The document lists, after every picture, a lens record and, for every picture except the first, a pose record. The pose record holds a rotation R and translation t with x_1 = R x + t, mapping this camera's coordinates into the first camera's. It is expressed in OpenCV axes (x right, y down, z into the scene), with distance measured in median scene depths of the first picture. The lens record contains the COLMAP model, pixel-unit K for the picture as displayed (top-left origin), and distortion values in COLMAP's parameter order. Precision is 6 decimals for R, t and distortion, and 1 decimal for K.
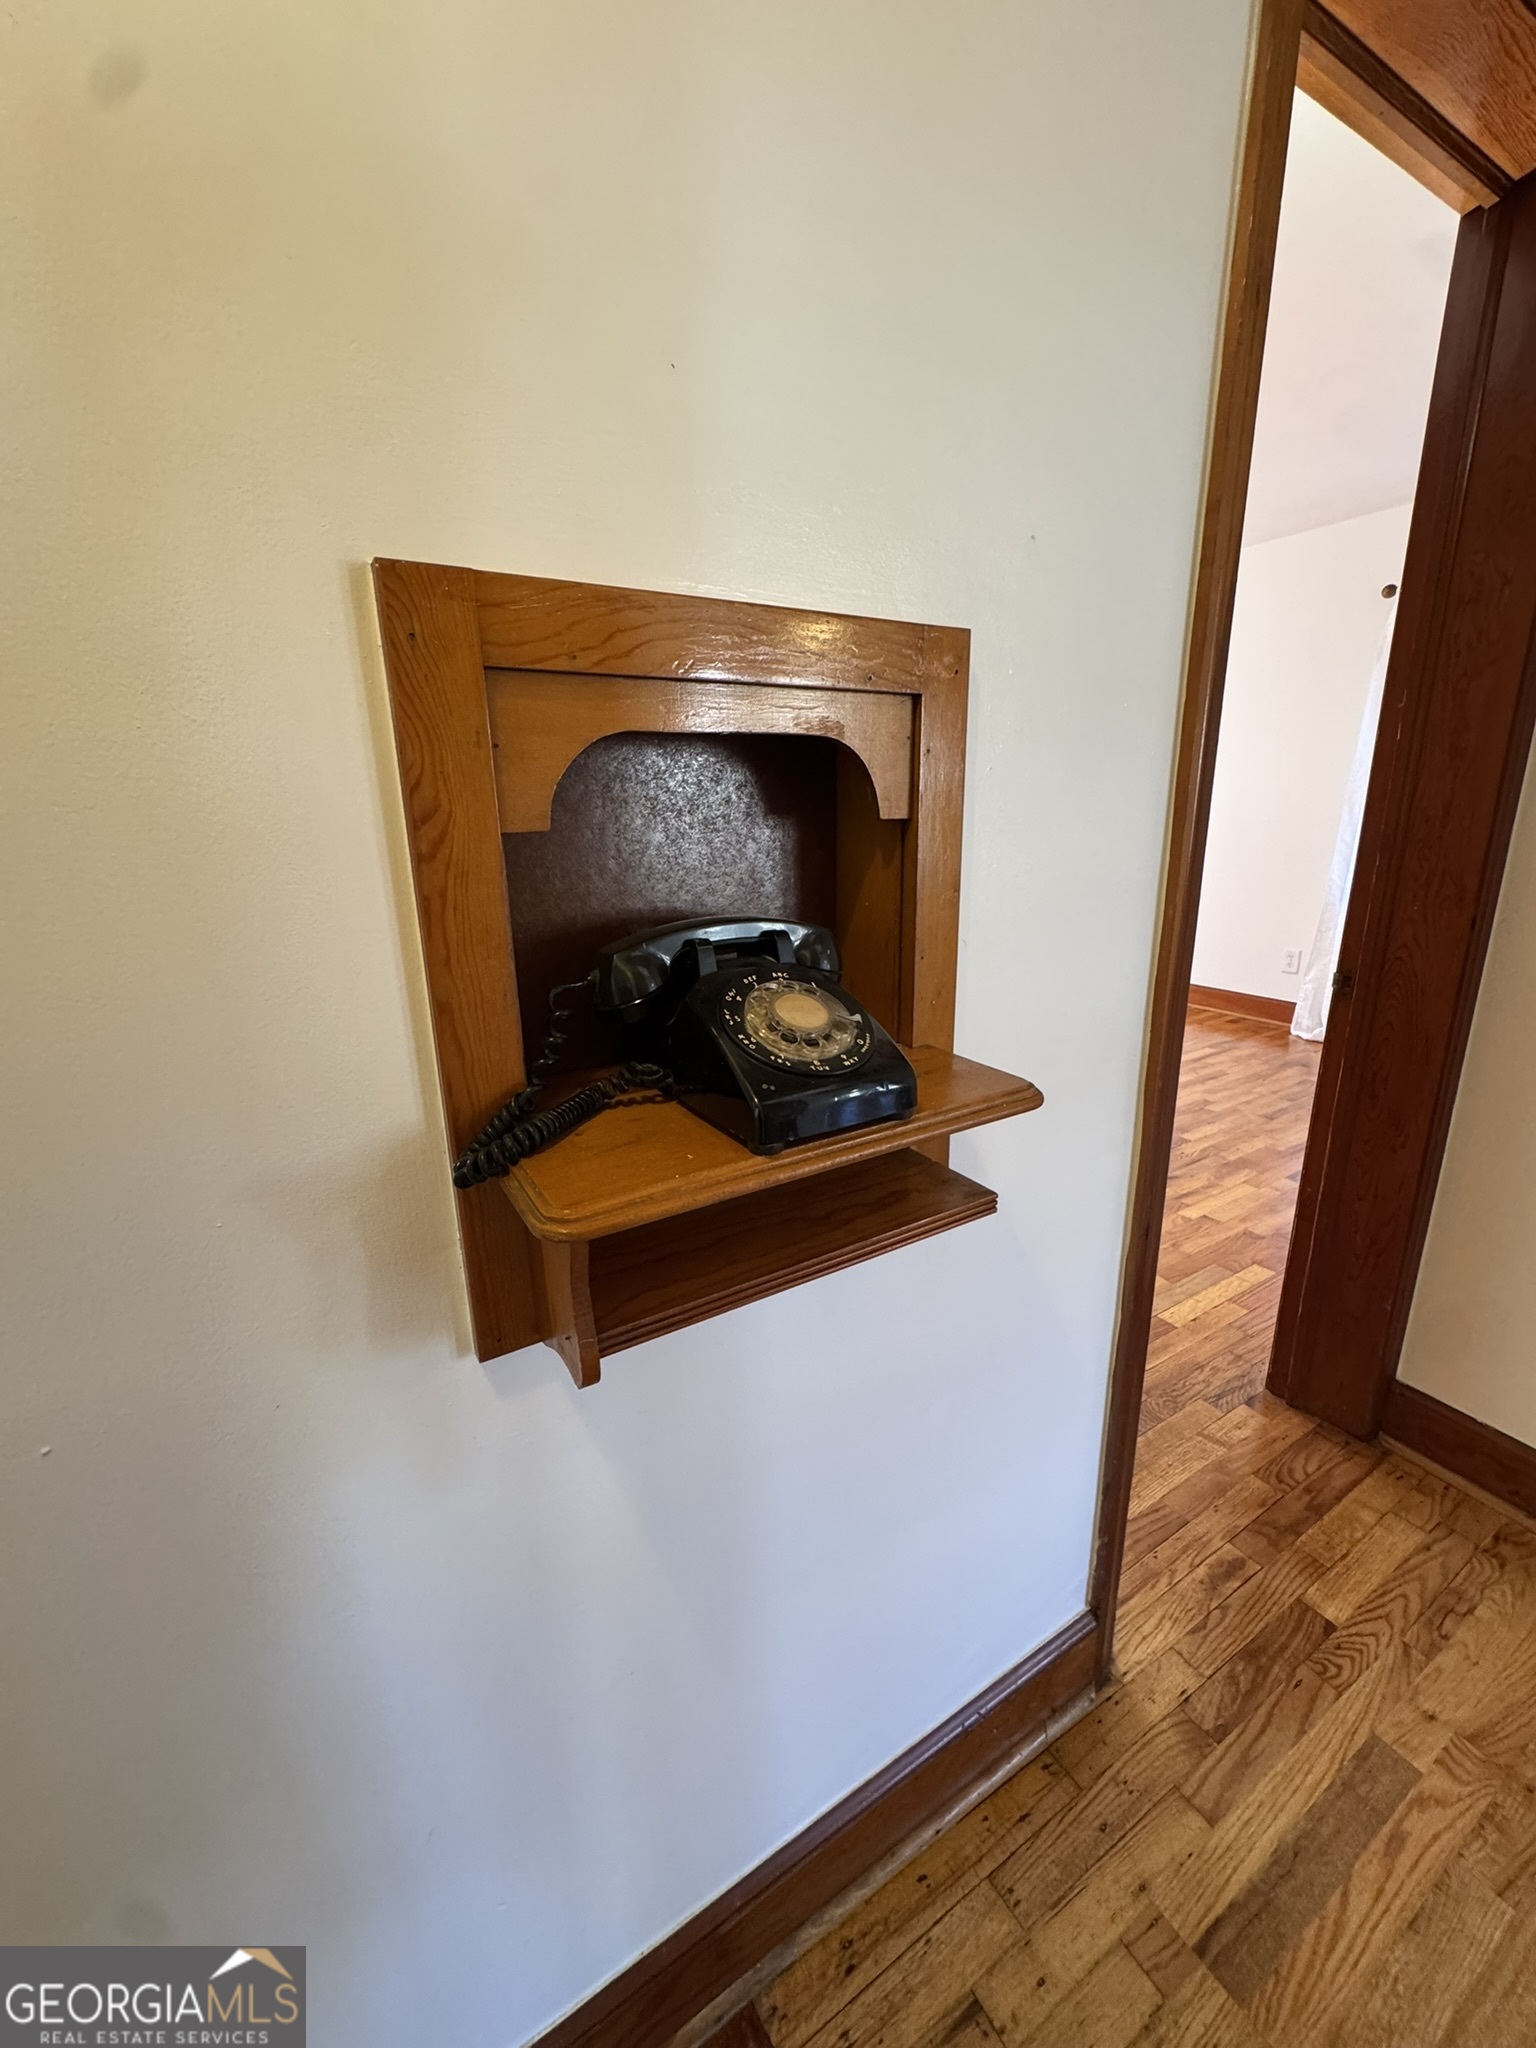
lens RADIAL K [[823.7, 0, 769.0], [0, 823.7, 1022.6], [0, 0, 1]] dist [-0.001370, -0.000055]
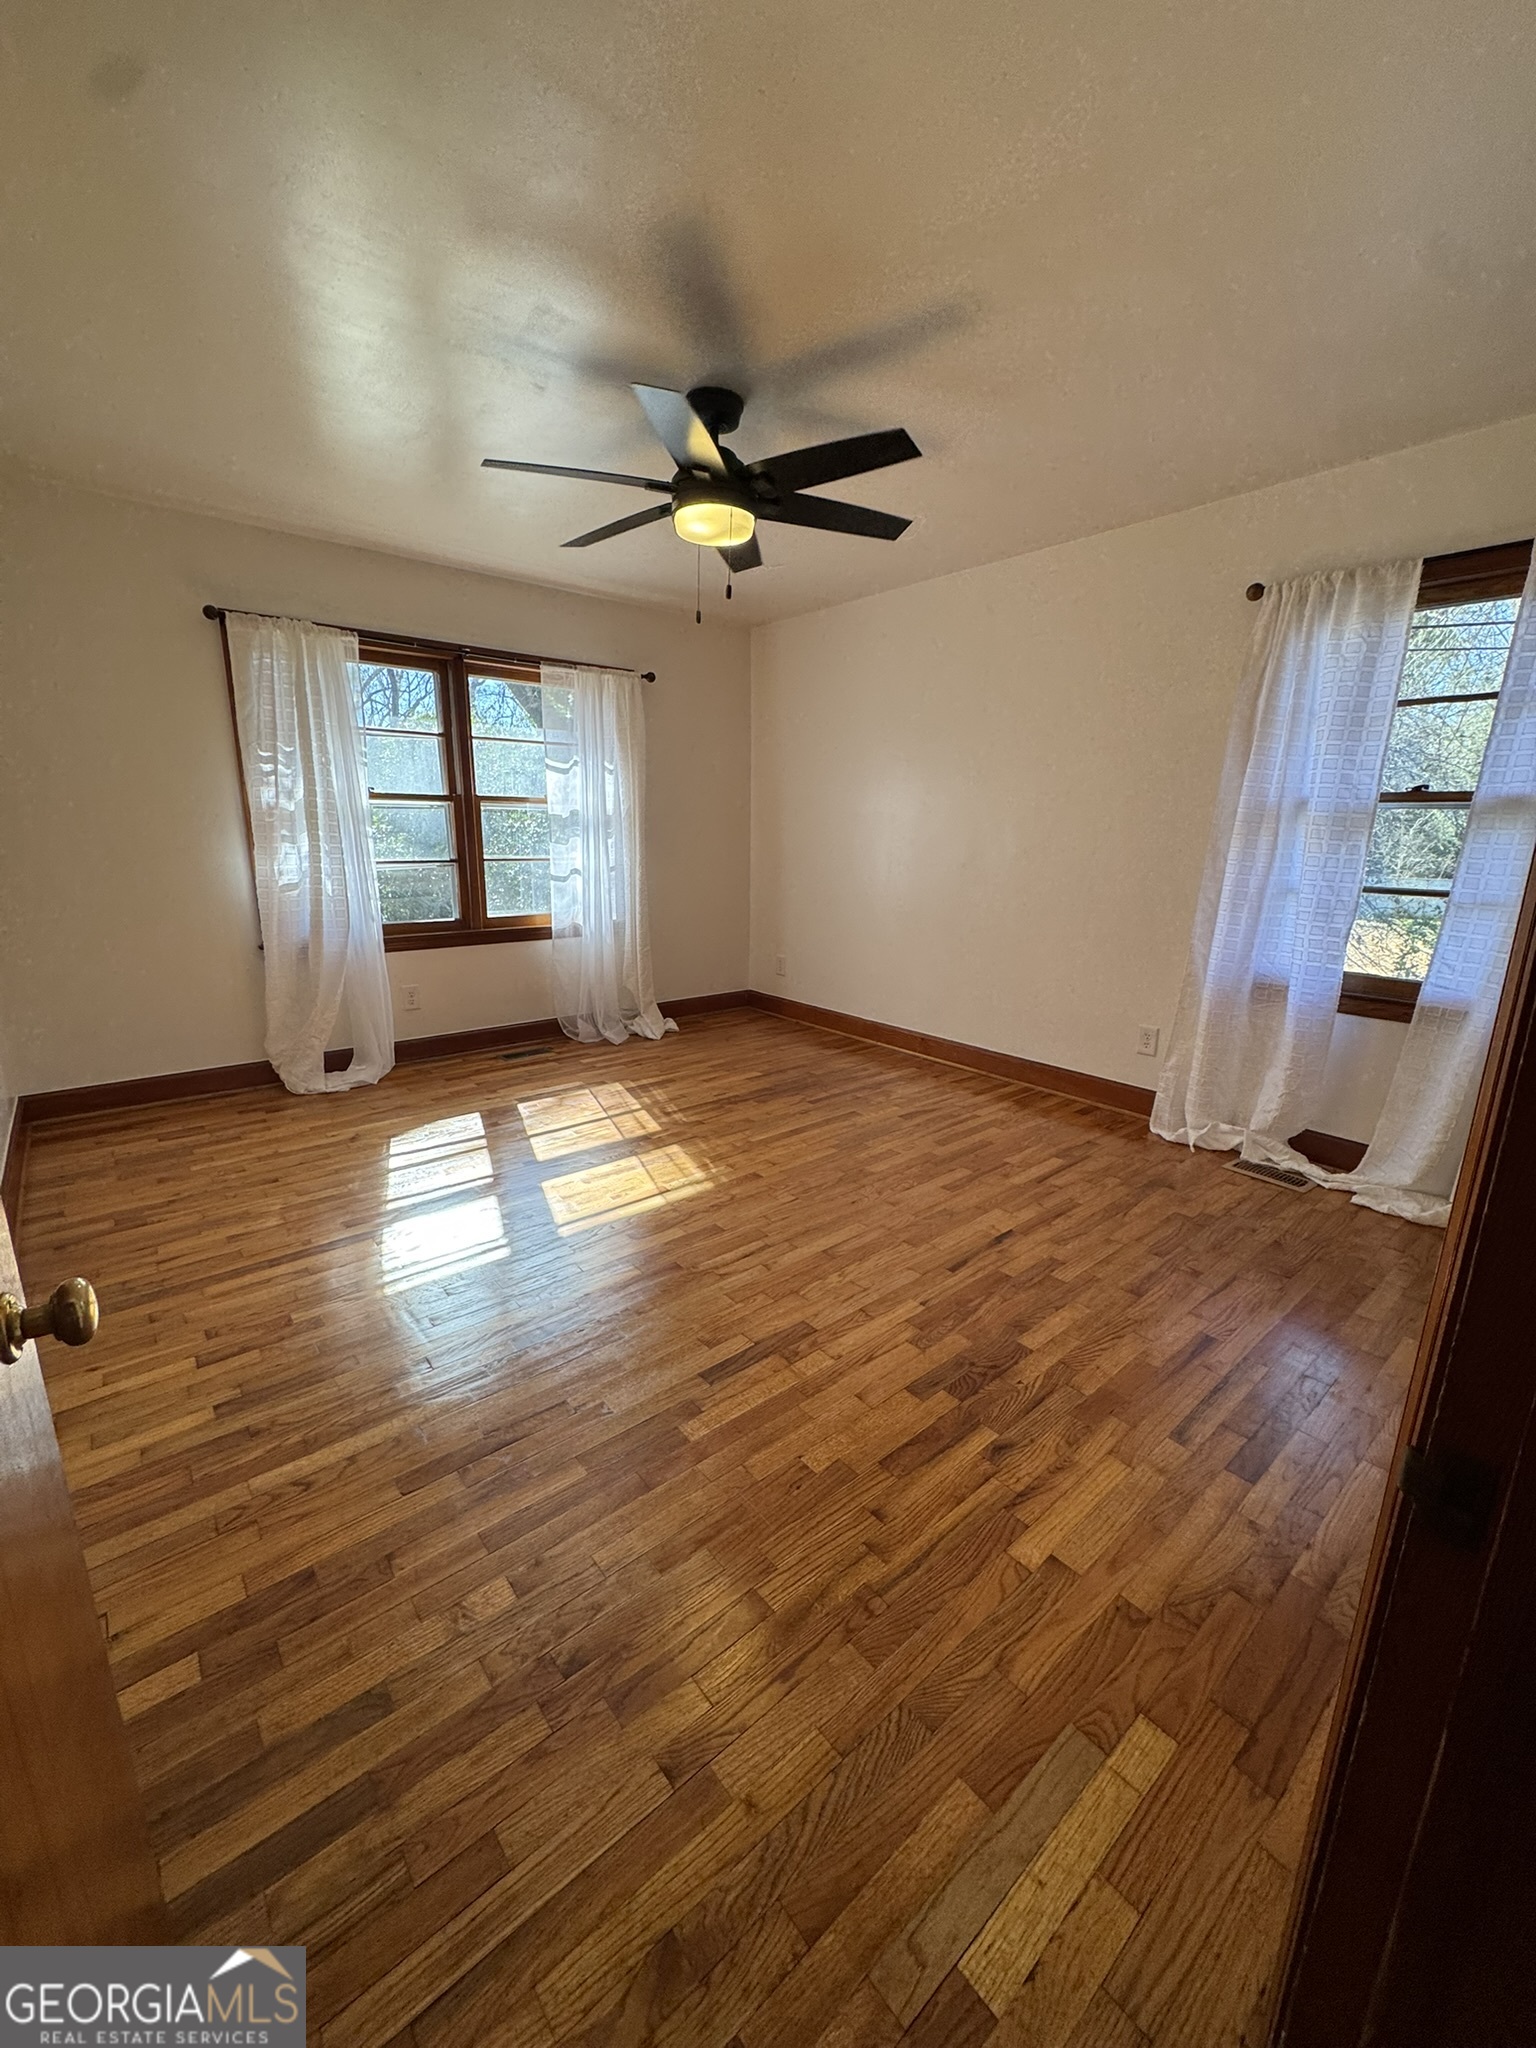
lens RADIAL K [[823.7, 0, 769.0], [0, 823.7, 1023.4], [0, 0, 1]] dist [-0.001370, -0.000055]
pose [[0.988302, -0.010520, 0.152148, 0.222270], [0.014580, 0.999566, -0.025592, -0.121888], [-0.151813, 0.027511, 0.988026, 0.399779]]
